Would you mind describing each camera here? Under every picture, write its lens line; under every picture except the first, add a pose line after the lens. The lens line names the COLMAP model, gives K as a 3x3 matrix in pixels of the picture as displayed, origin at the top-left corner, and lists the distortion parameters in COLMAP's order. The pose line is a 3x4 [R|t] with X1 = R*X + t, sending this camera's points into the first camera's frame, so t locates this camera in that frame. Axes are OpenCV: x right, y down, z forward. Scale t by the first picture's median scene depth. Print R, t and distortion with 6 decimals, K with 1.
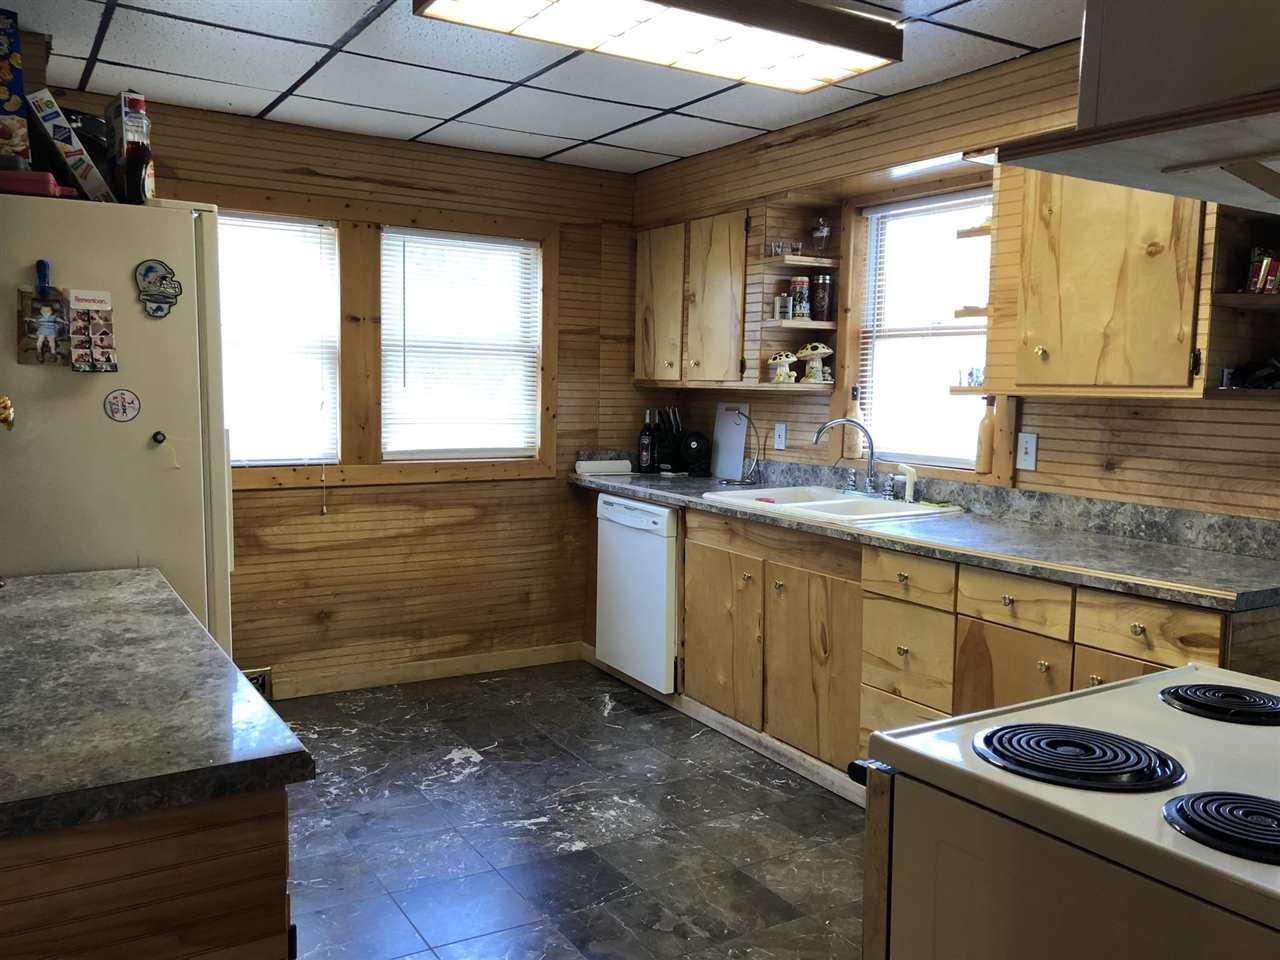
lens RADIAL K [[1051.3, 0, 641.5], [0, 1051.3, 480.0], [0, 0, 1]] dist [0.030488, -0.015953]
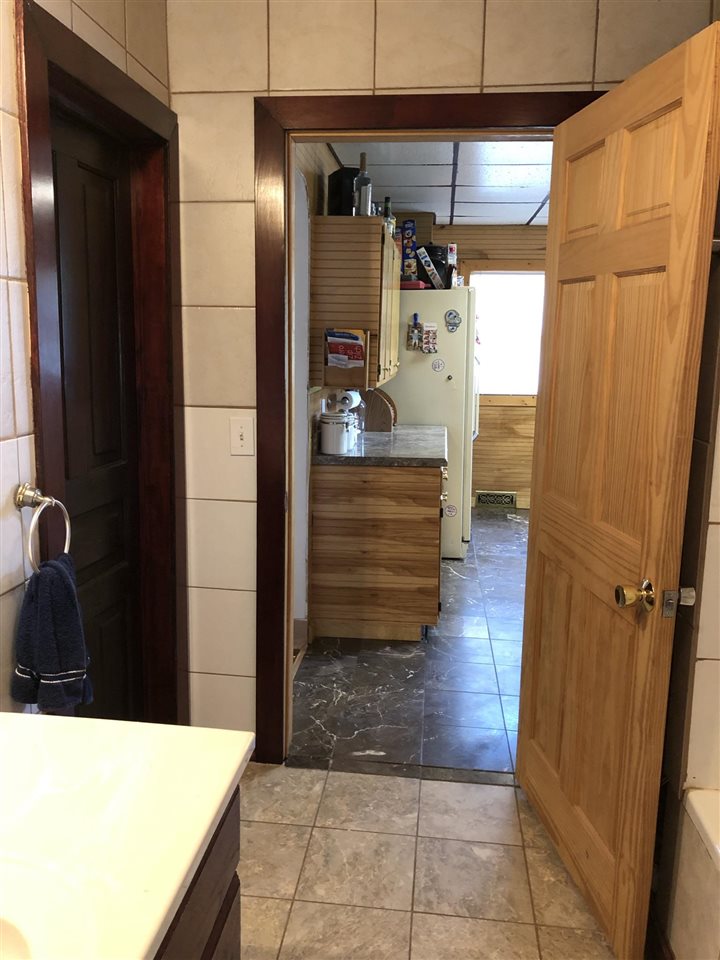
lens RADIAL K [[788.4, 0, 358.9], [0, 788.4, 478.8], [0, 0, 1]] dist [0.030488, -0.015953]
pose [[0.792005, 0.094867, -0.603099, 0.590564], [-0.050912, 0.994675, 0.089604, 0.047841], [0.608388, -0.040262, 0.792618, -0.733131]]
